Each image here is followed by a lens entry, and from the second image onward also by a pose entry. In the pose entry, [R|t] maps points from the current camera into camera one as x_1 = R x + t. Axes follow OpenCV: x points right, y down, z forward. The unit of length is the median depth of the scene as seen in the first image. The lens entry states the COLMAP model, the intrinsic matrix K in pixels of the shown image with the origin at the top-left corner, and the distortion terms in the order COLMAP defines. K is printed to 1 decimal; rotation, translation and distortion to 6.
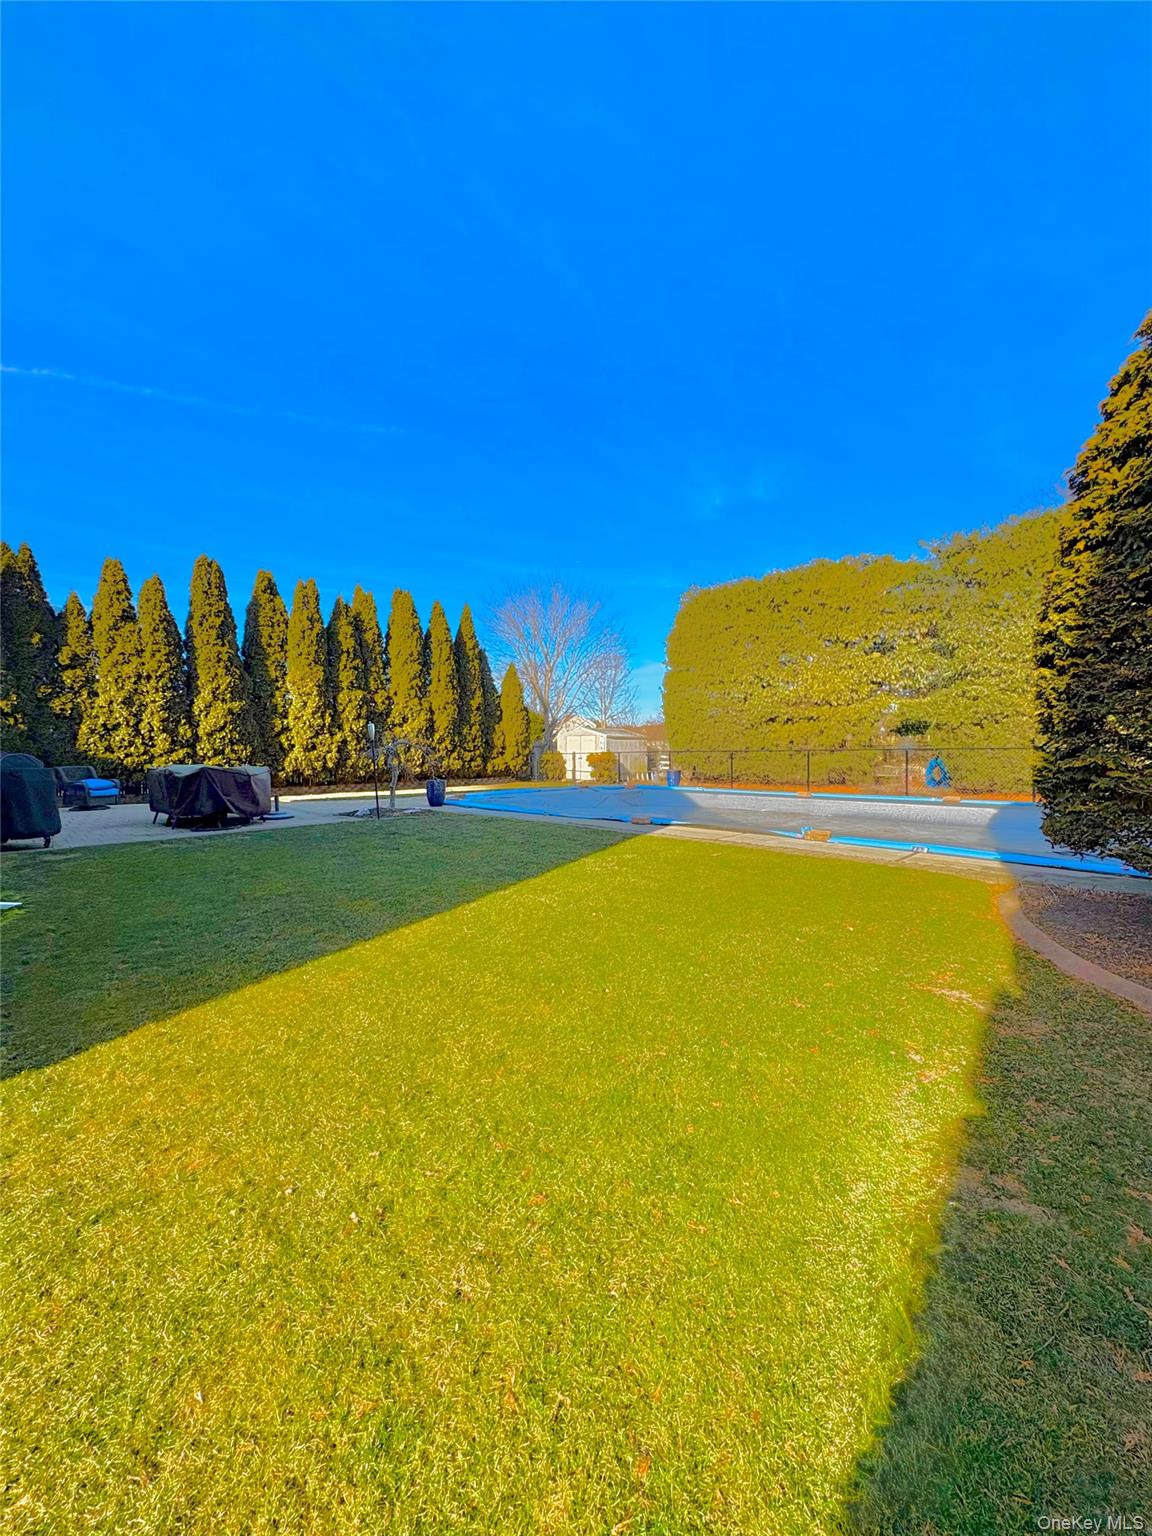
lens RADIAL K [[608.6, 0, 577.5], [0, 608.6, 764.2], [0, 0, 1]] dist [-0.000582, -0.000177]
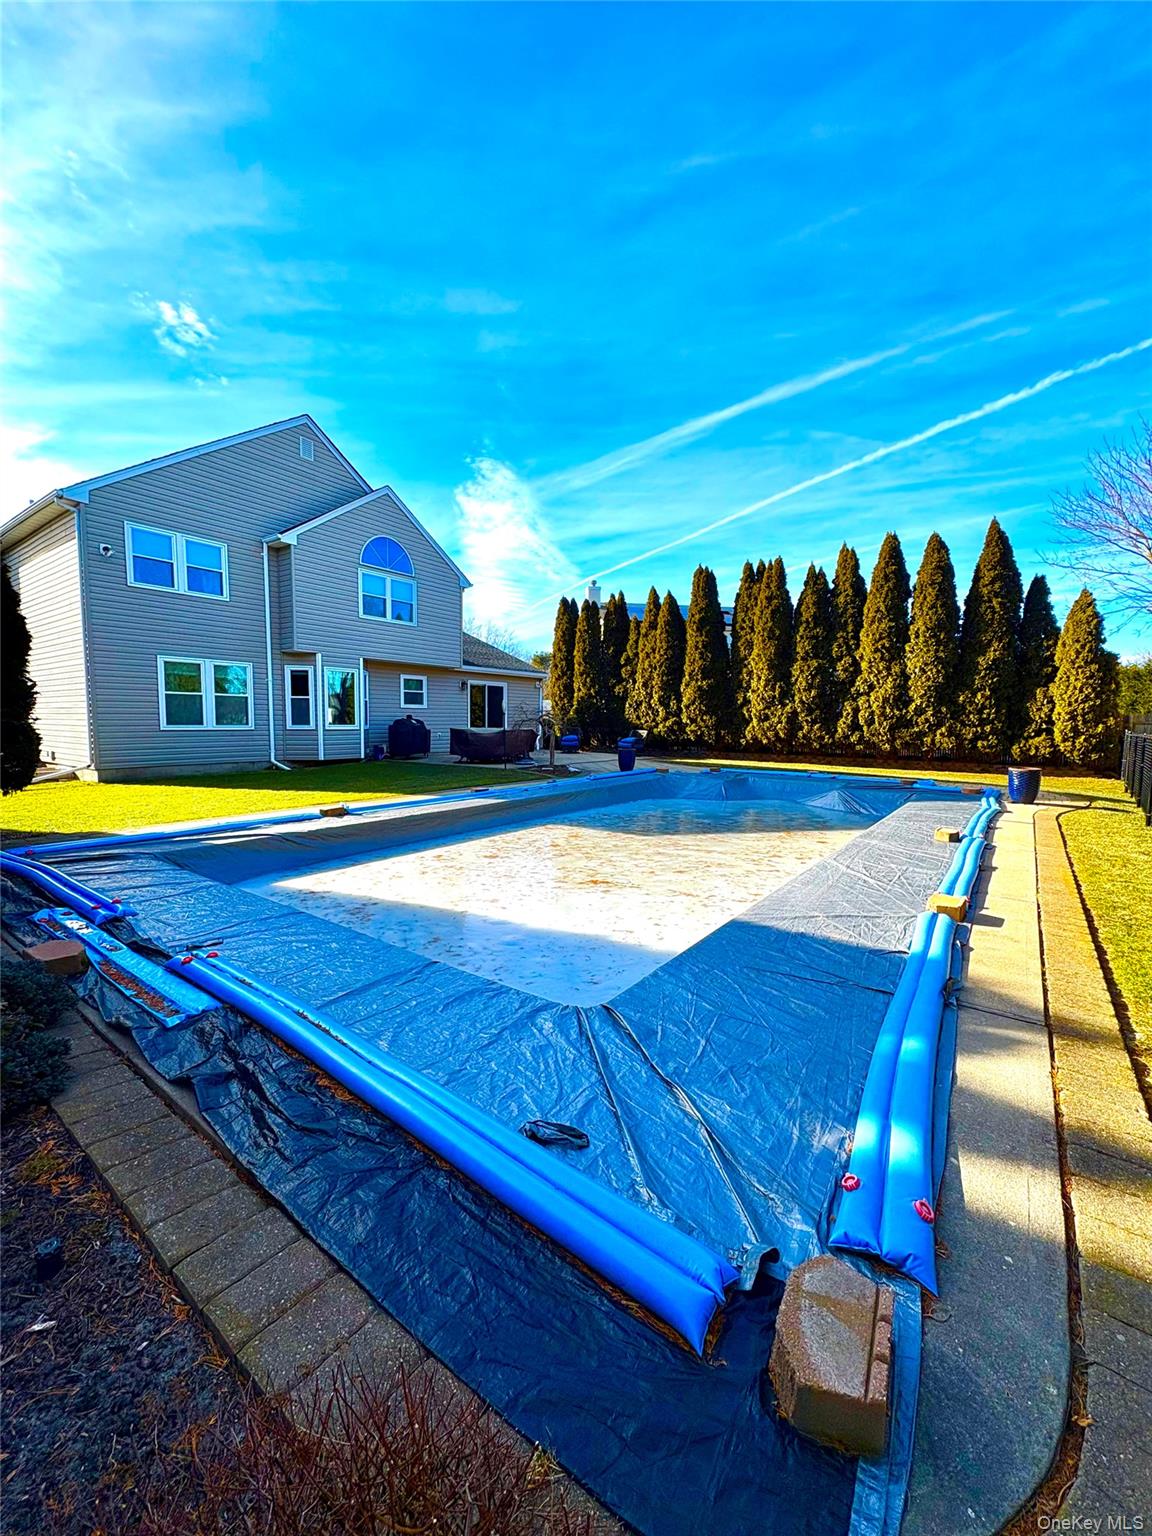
lens RADIAL K [[608.6, 0, 575.9], [0, 608.6, 766.3], [0, 0, 1]] dist [-0.000582, -0.000177]
pose [[0.162944, 0.090503, -0.982476, 0.580636], [-0.035222, 0.995683, 0.085878, -0.023244], [0.986006, 0.020612, 0.165428, 0.492873]]
